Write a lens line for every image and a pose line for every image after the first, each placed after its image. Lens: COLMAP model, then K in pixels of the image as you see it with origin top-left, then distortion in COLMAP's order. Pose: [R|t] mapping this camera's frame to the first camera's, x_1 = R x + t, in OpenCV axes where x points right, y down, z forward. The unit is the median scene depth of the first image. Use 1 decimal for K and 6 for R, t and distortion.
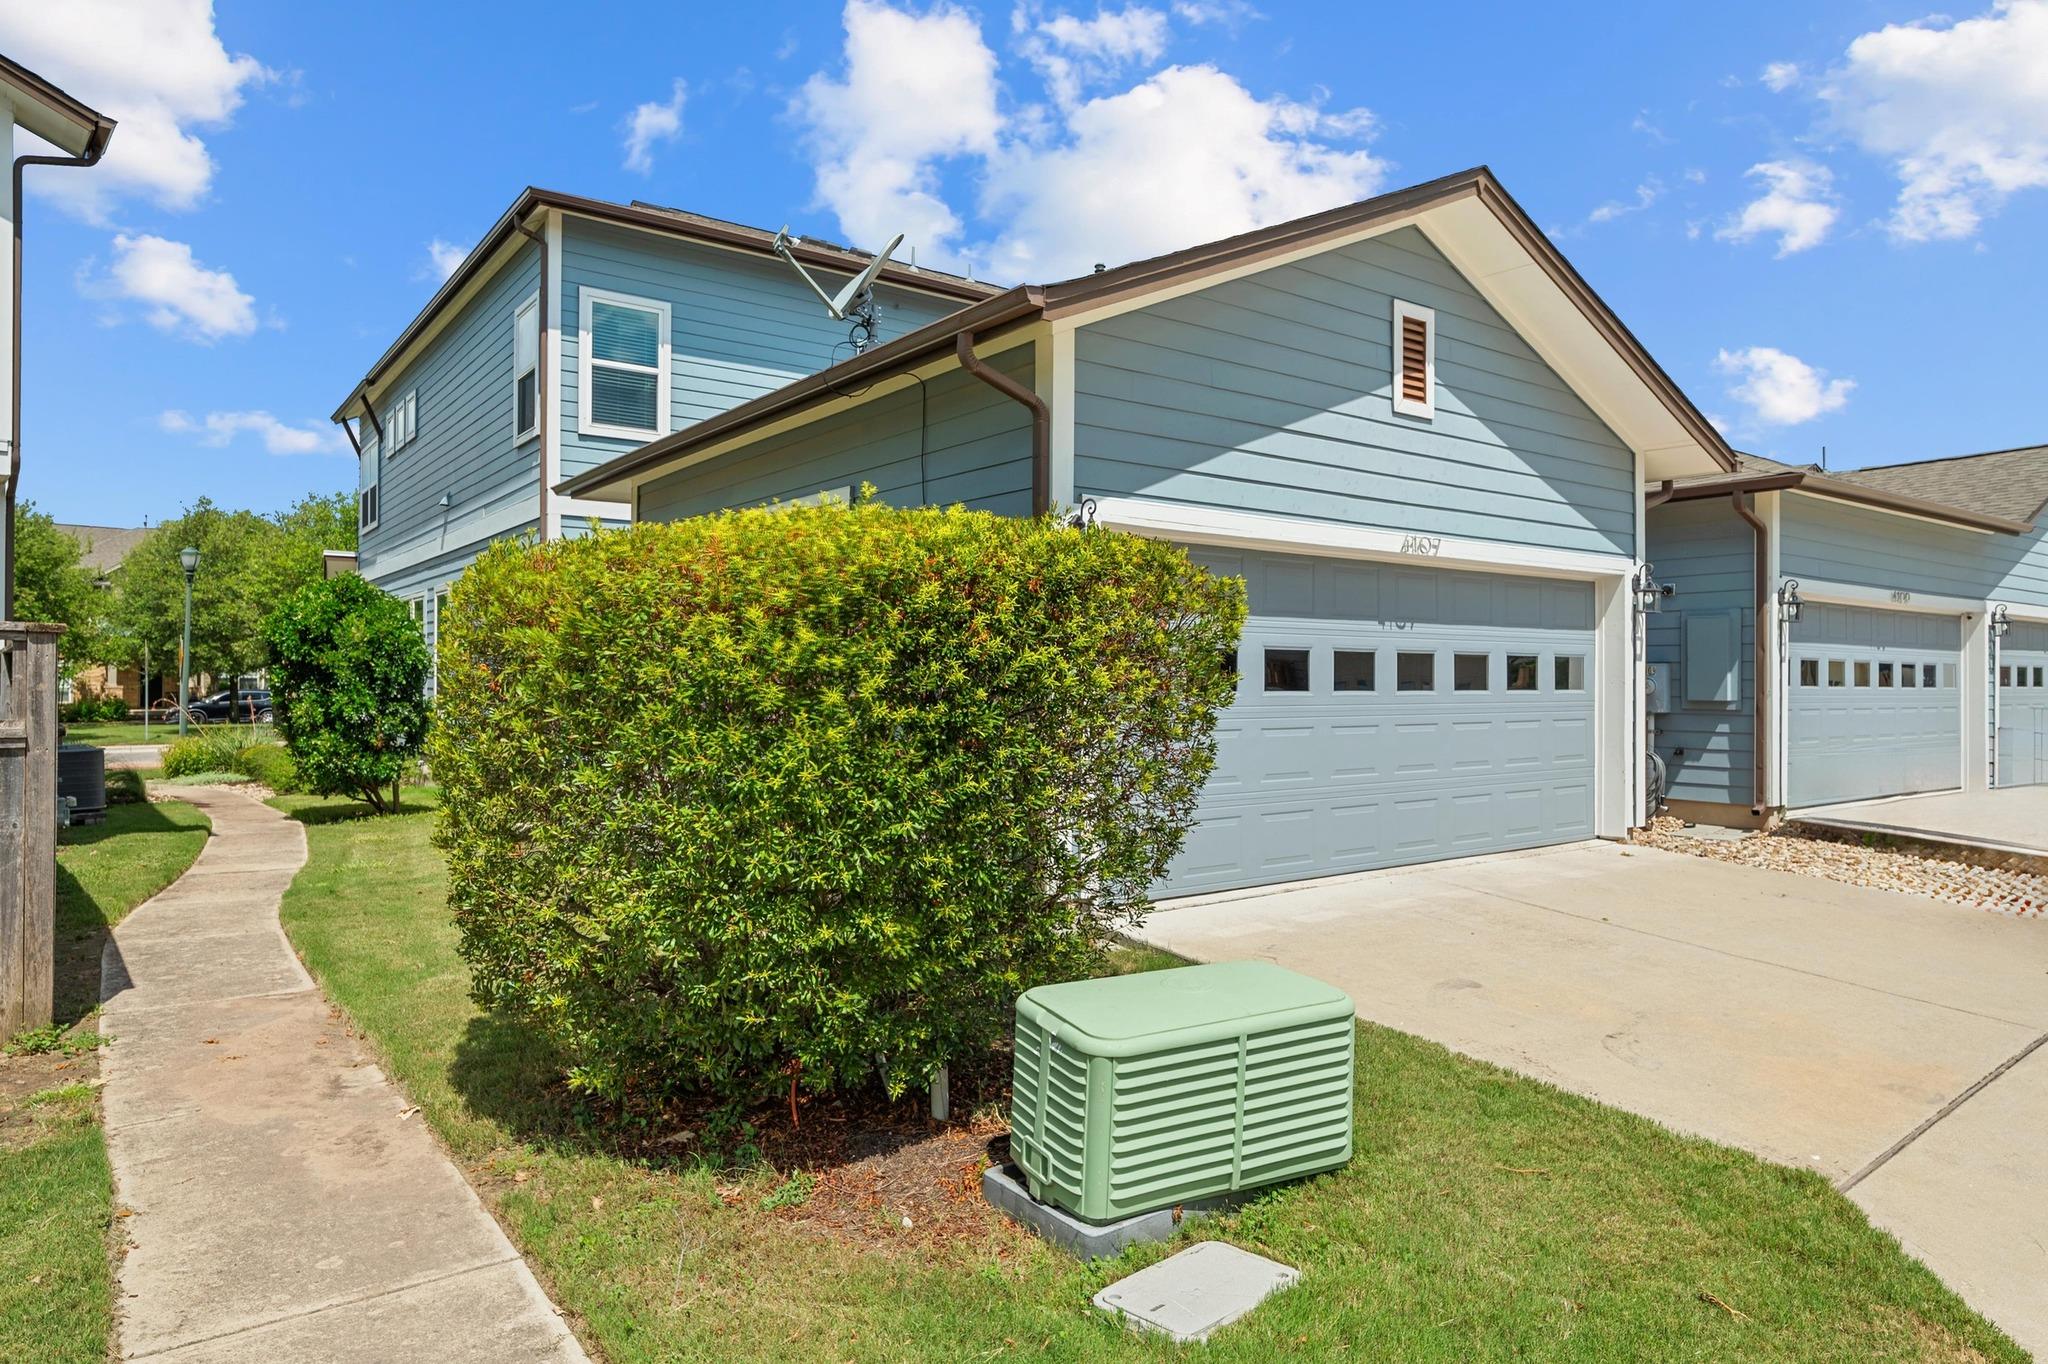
lens RADIAL K [[1237.0, 0, 1023.9], [0, 1237.0, 679.6], [0, 0, 1]] dist [0.002763, 0.001561]
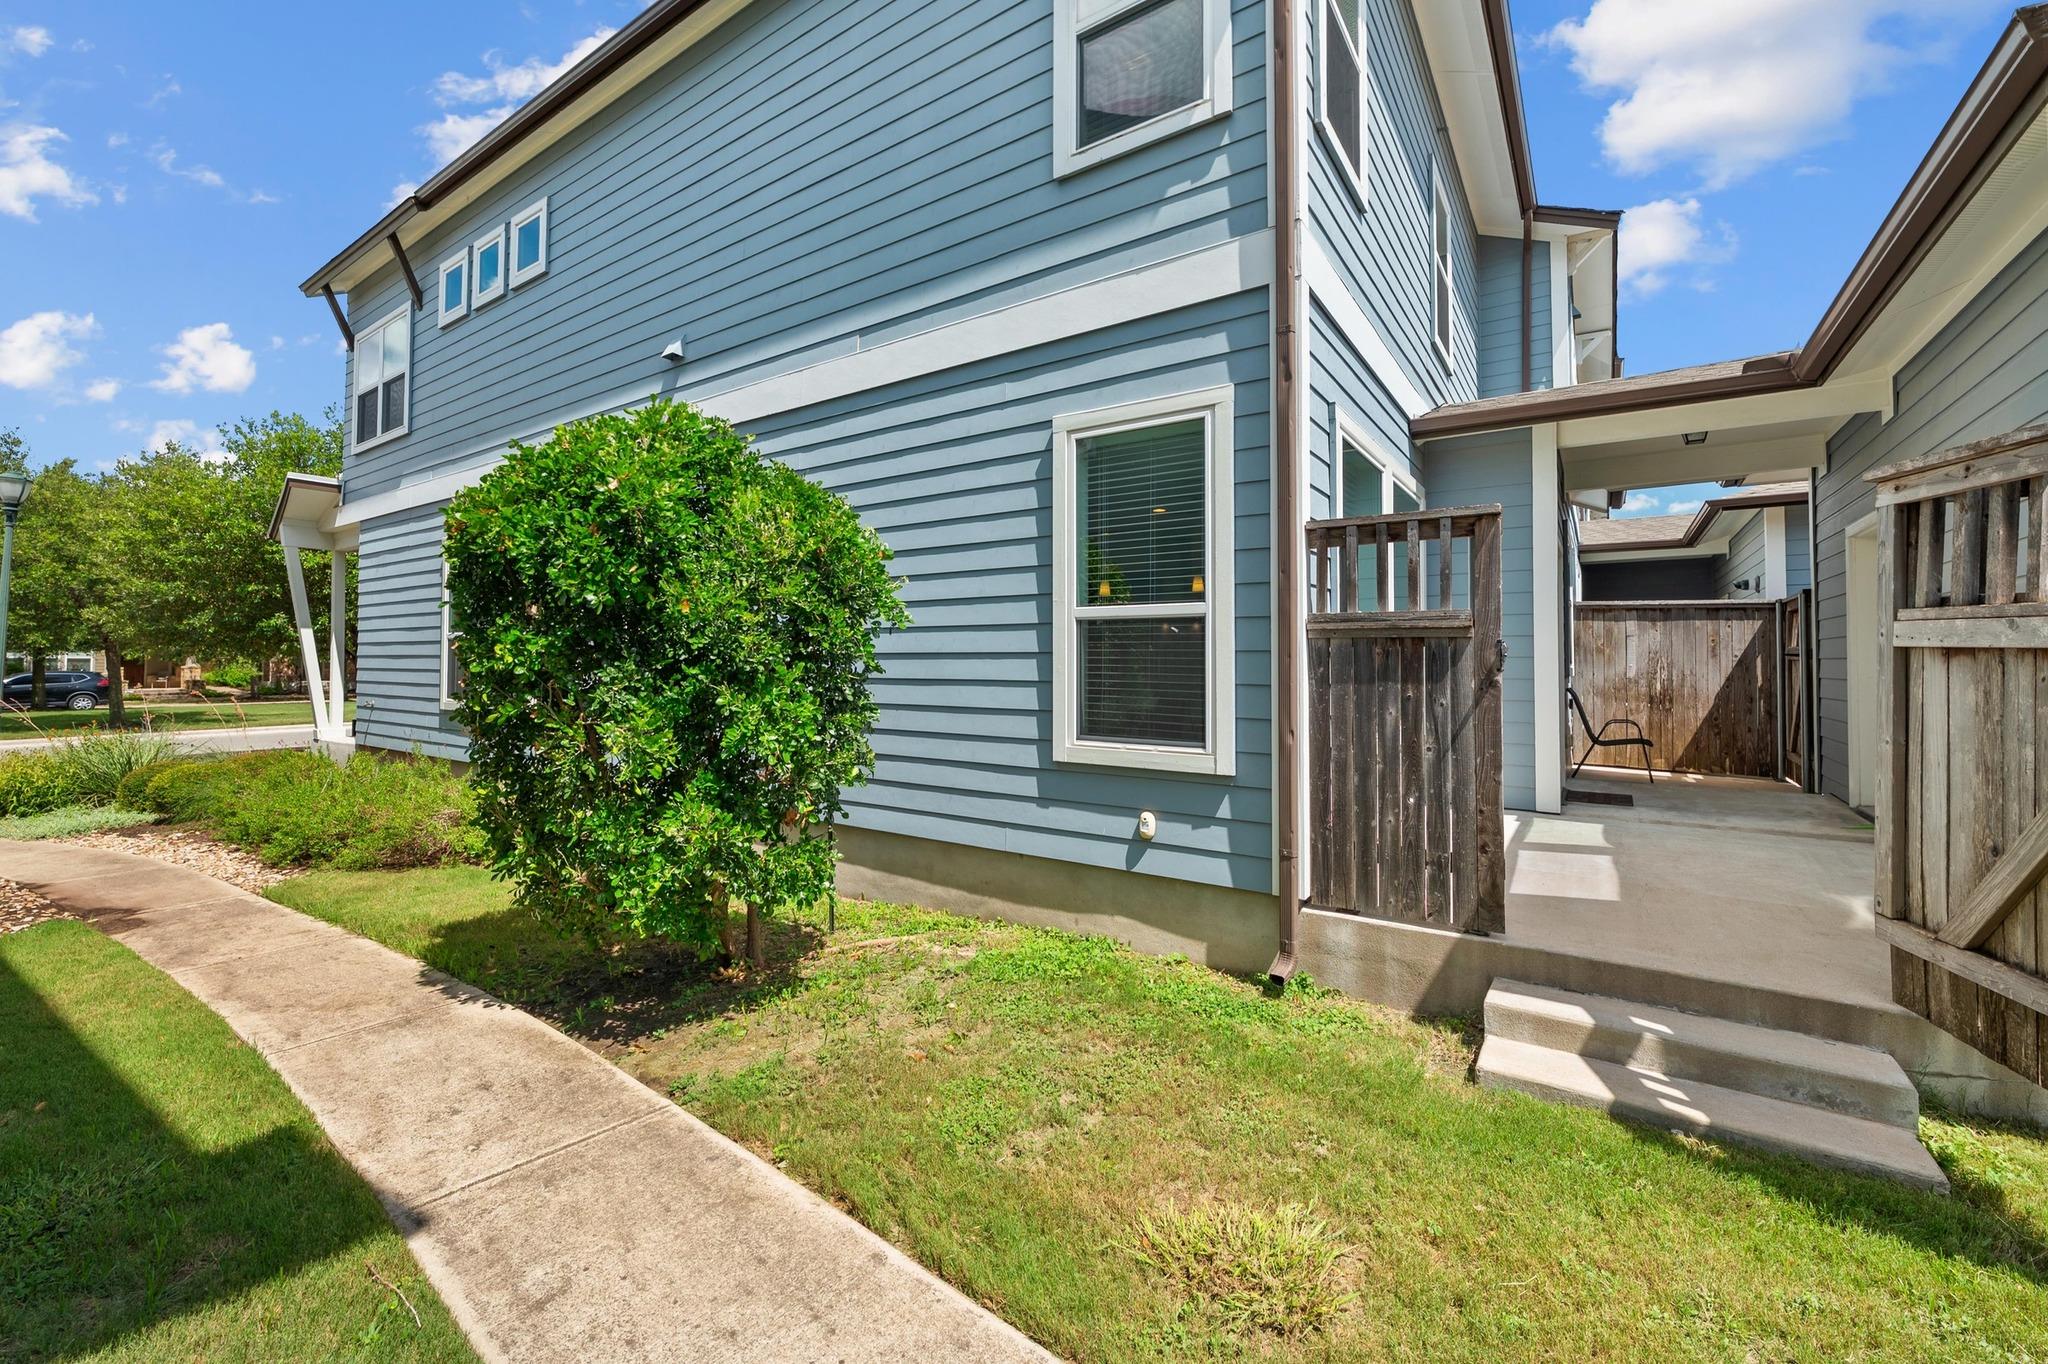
lens RADIAL K [[823.1, 0, 1026.5], [0, 823.1, 650.6], [0, 0, 1]] dist [-0.001547, -0.000581]
pose [[0.945982, 0.009951, 0.324066, -0.348898], [-0.004848, 0.999851, -0.016553, 0.000766], [-0.324182, 0.014088, 0.945890, 0.470173]]
